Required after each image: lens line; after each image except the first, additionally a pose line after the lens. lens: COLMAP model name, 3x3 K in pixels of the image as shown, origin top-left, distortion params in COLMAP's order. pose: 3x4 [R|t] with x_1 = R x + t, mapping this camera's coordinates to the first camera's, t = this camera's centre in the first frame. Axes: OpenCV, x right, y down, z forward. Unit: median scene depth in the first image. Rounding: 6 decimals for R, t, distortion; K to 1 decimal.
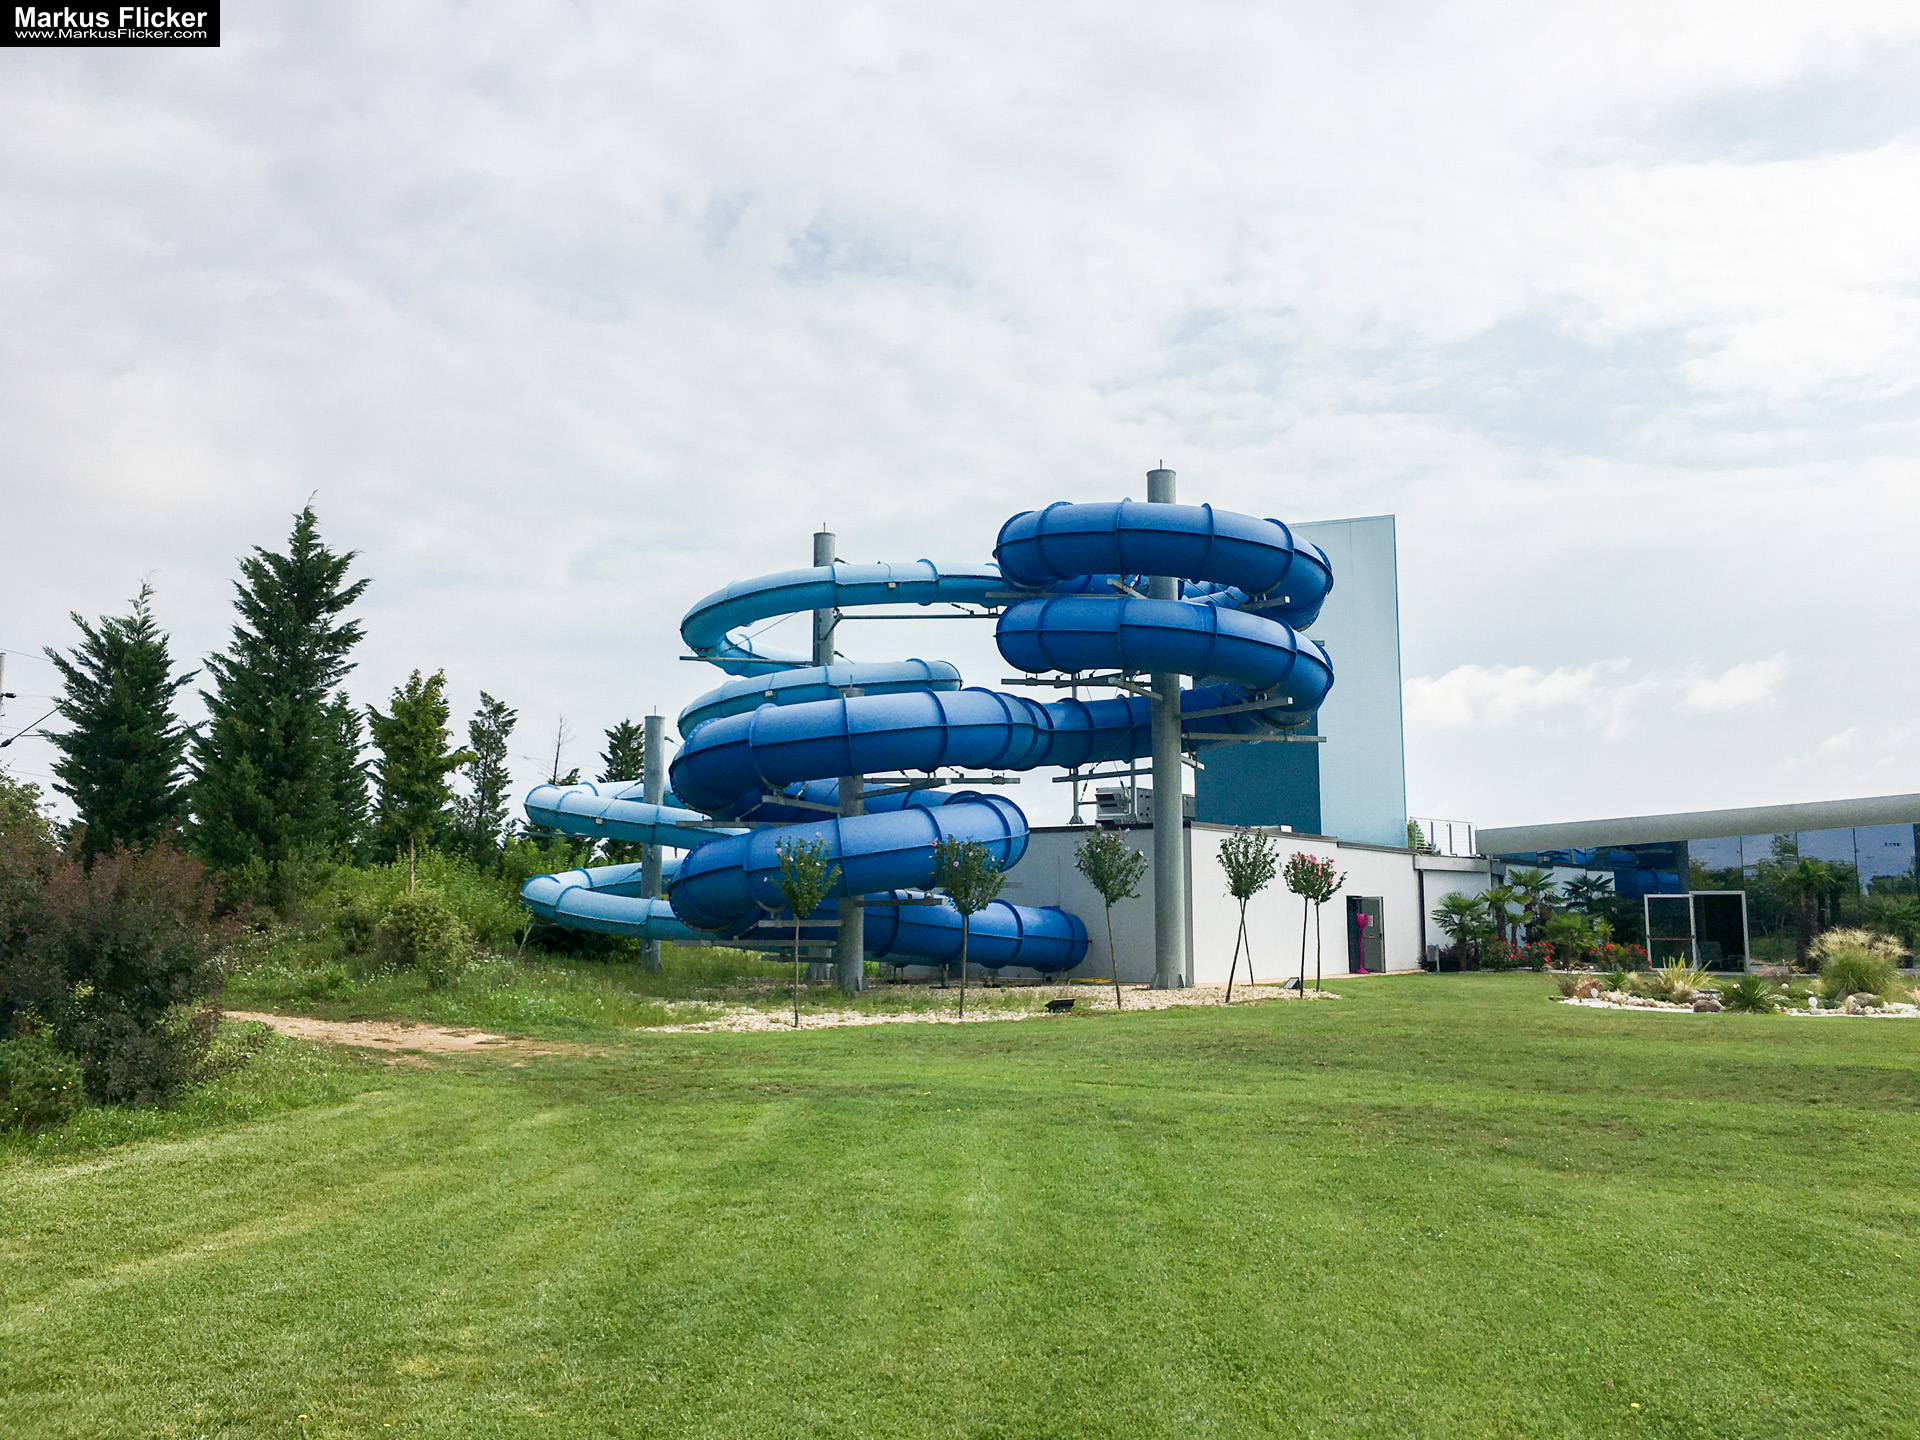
lens RADIAL K [[1630.5, 0, 966.0], [0, 1630.5, 722.5], [0, 0, 1]] dist [0.010394, 0.017473]
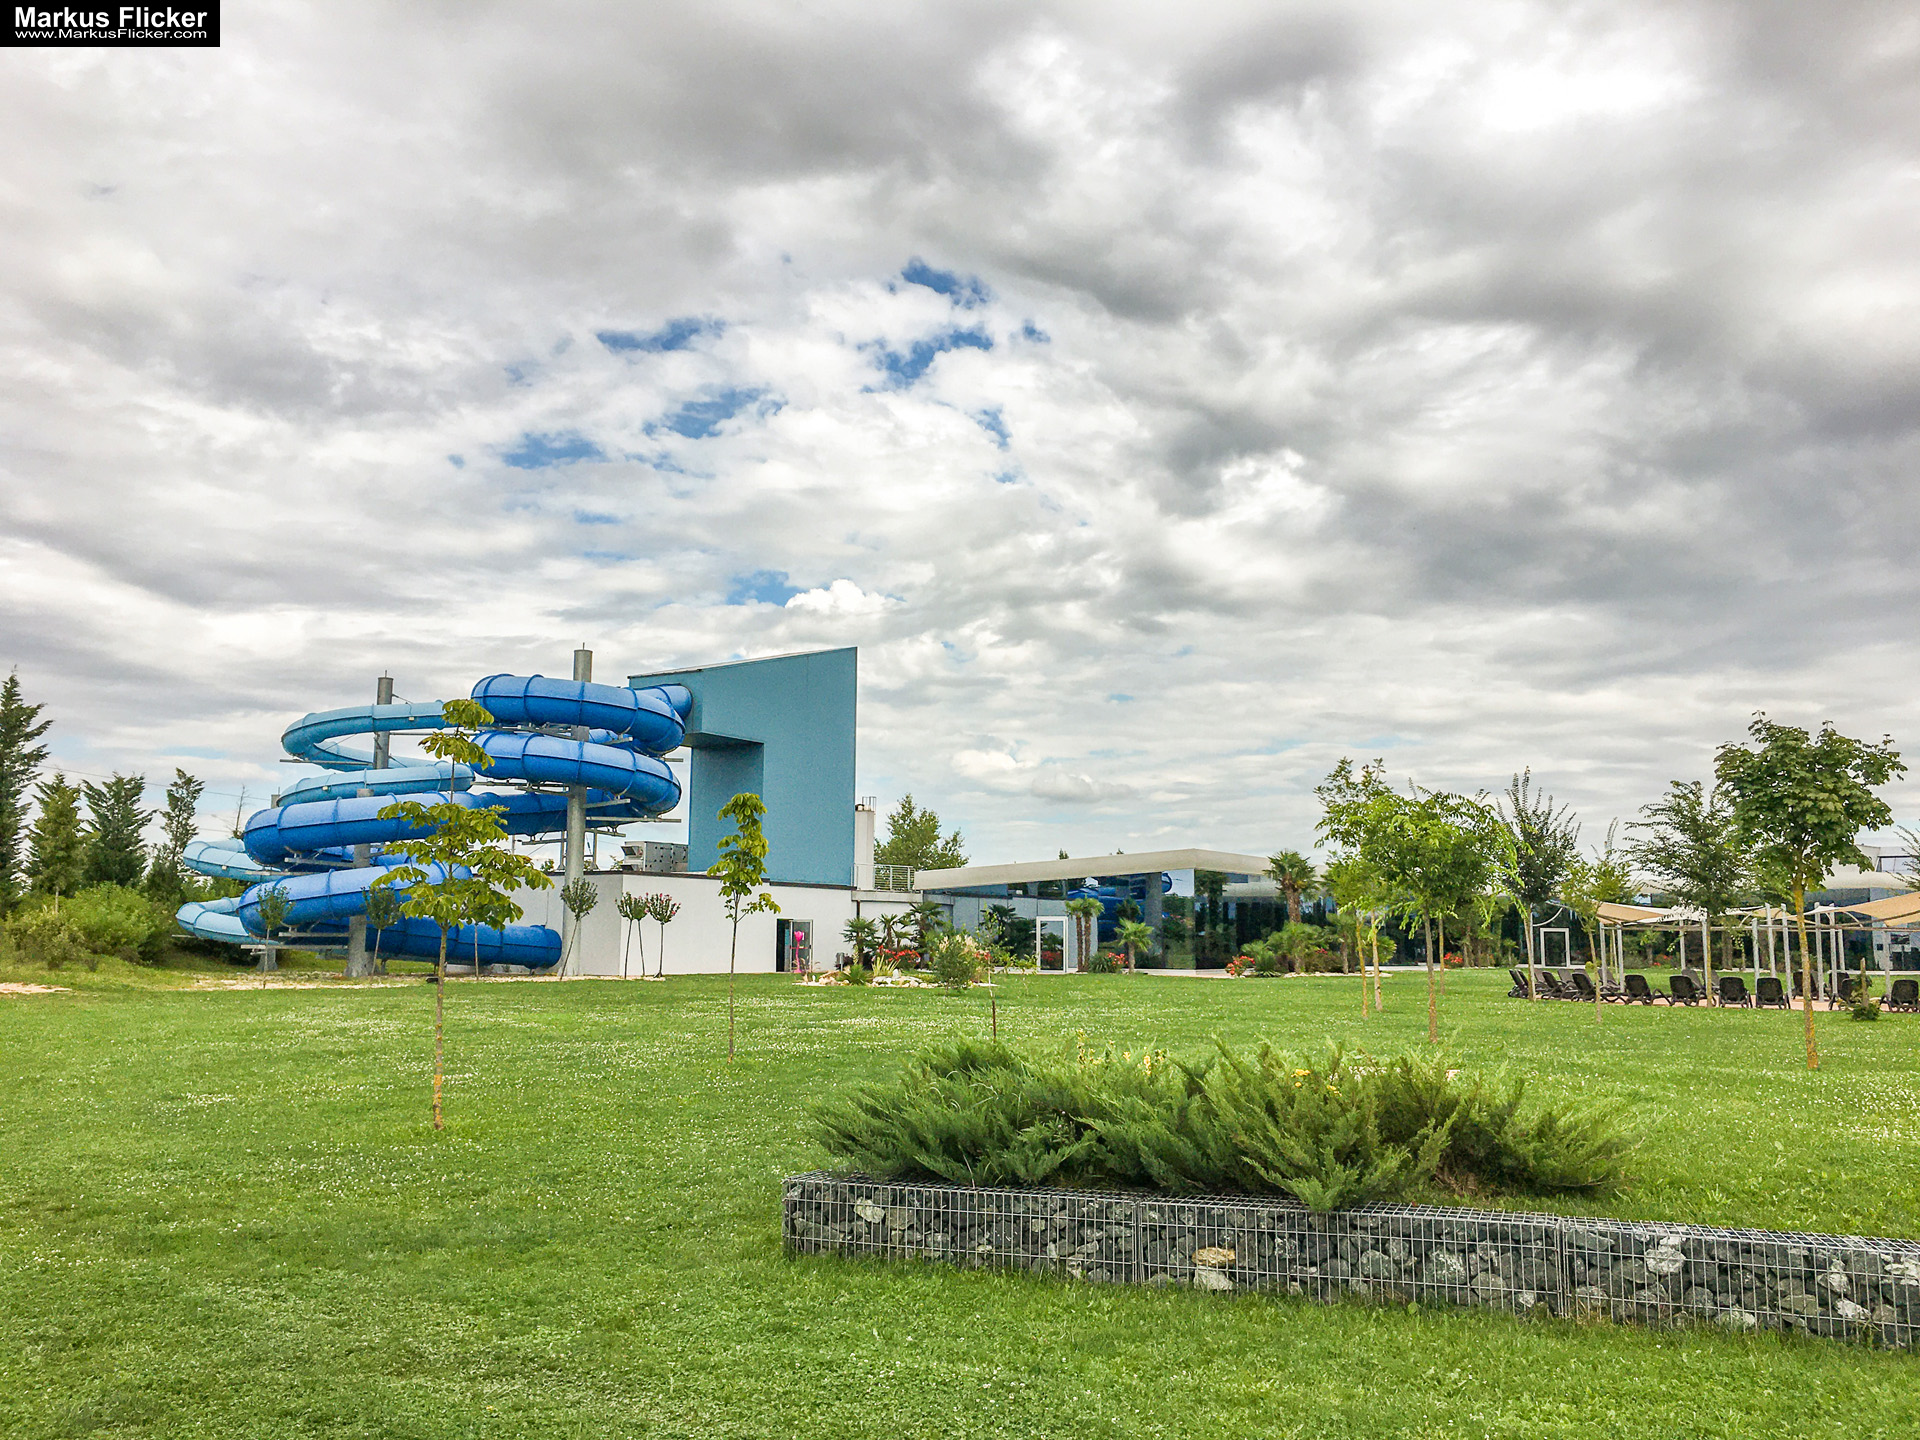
lens RADIAL K [[1630.5, 0, 953.1], [0, 1630.5, 714.9], [0, 0, 1]] dist [0.010394, 0.017473]
pose [[0.997158, 0.014661, 0.073899, 0.332496], [-0.013316, 0.999737, -0.018657, -0.061128], [-0.074153, 0.017619, 0.997091, -0.563292]]
